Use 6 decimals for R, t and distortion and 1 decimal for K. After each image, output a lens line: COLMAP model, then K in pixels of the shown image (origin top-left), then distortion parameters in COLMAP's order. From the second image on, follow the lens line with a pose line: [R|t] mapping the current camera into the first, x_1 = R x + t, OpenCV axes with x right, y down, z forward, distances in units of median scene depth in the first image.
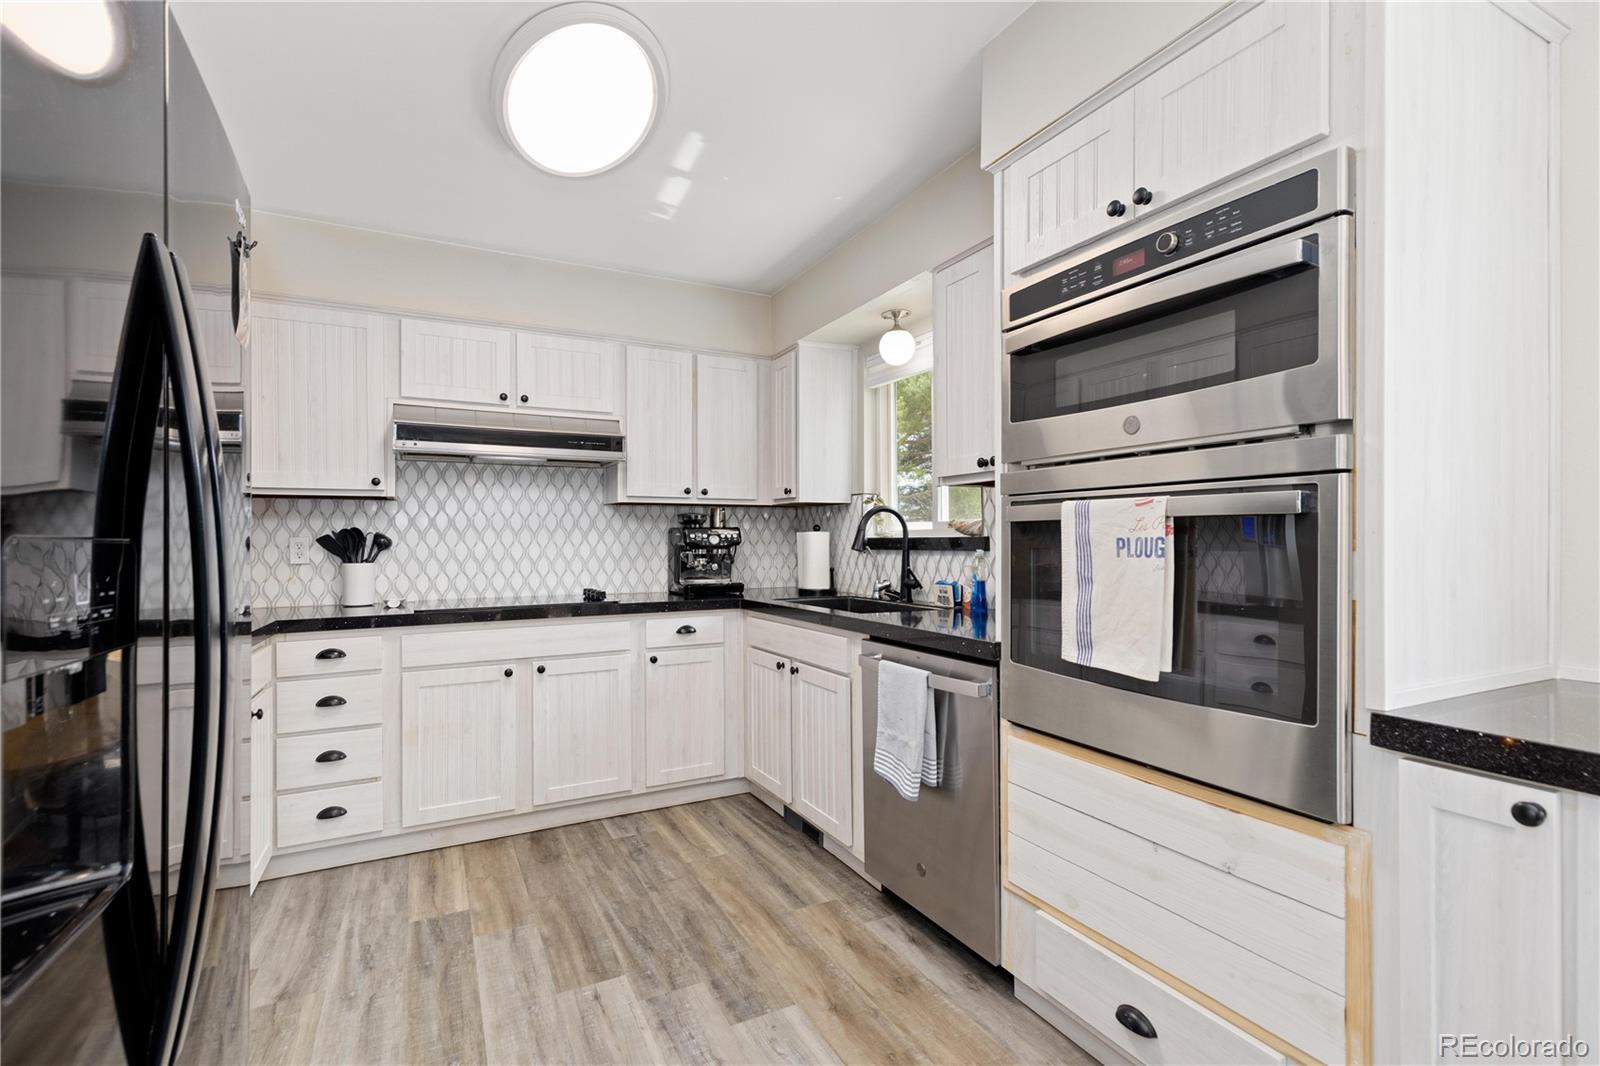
lens RADIAL K [[727.8, 0, 793.6], [0, 727.8, 535.4], [0, 0, 1]] dist [0.011161, -0.000961]
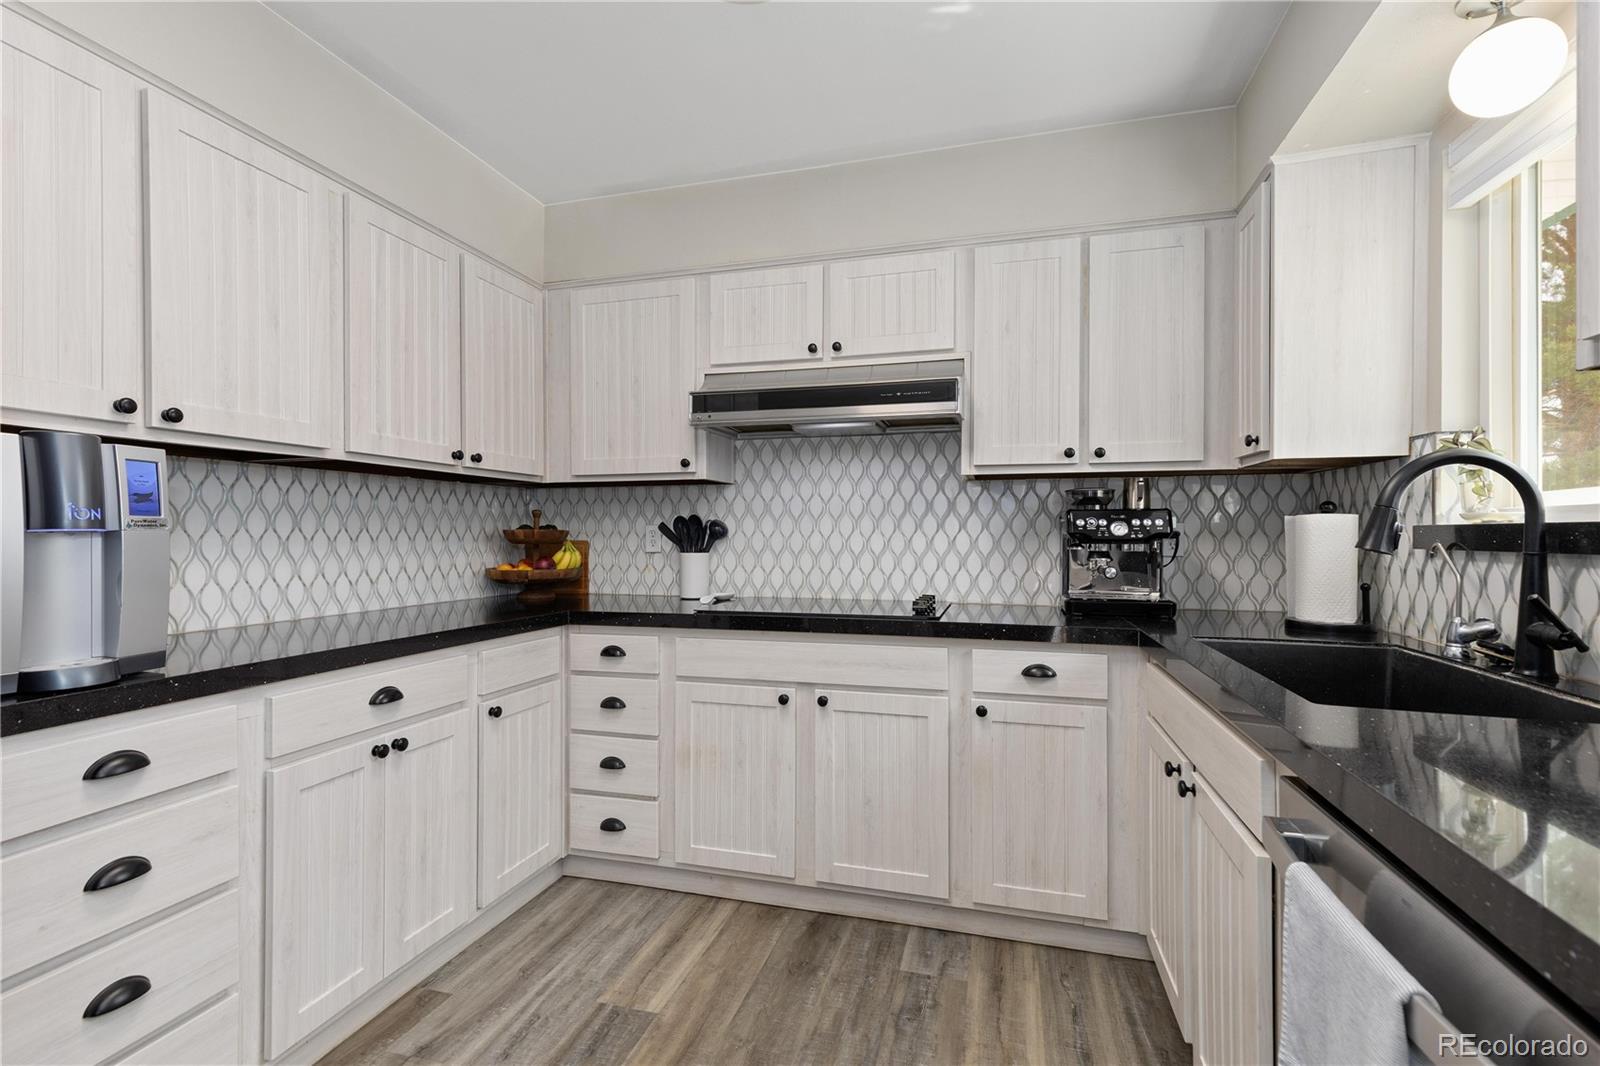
lens RADIAL K [[733.3, 0, 795.9], [0, 733.3, 530.7], [0, 0, 1]] dist [0.011454, -0.001254]
pose [[0.731265, 0.003866, -0.682083, 0.134216], [0.000430, 0.999981, 0.006129, 0.004035], [0.682093, -0.004776, 0.731249, 0.400664]]
